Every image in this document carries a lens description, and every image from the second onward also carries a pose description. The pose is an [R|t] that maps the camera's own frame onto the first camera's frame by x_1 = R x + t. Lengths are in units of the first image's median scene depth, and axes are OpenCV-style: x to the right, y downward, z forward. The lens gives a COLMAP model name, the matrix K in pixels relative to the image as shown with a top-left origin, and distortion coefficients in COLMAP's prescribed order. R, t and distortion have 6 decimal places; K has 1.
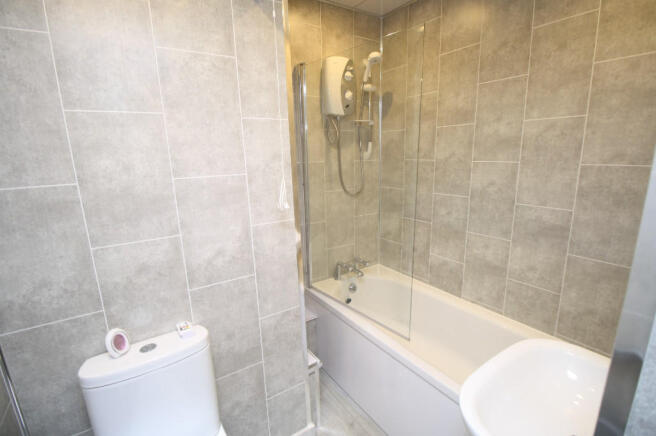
lens RADIAL K [[310.6, 0, 326.2], [0, 310.6, 218.6], [0, 0, 1]] dist [0.003799, -0.001035]
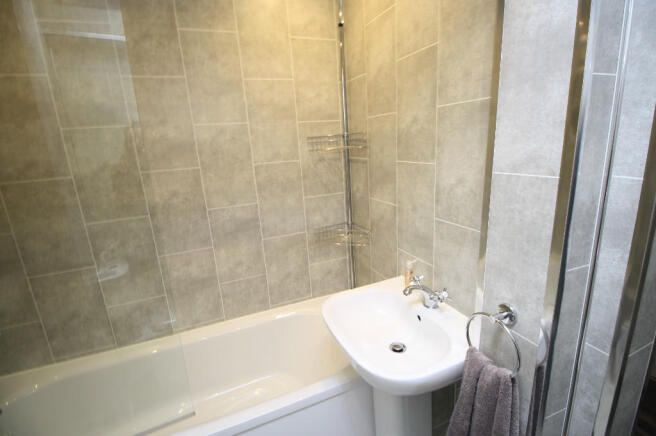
lens RADIAL K [[310.6, 0, 328.7], [0, 310.6, 221.8], [0, 0, 1]] dist [0.003799, -0.001035]
pose [[0.200724, -0.229433, 0.952403, -0.277038], [0.270573, 0.947356, 0.171192, -0.080856], [-0.941541, 0.223332, 0.252235, 0.427263]]
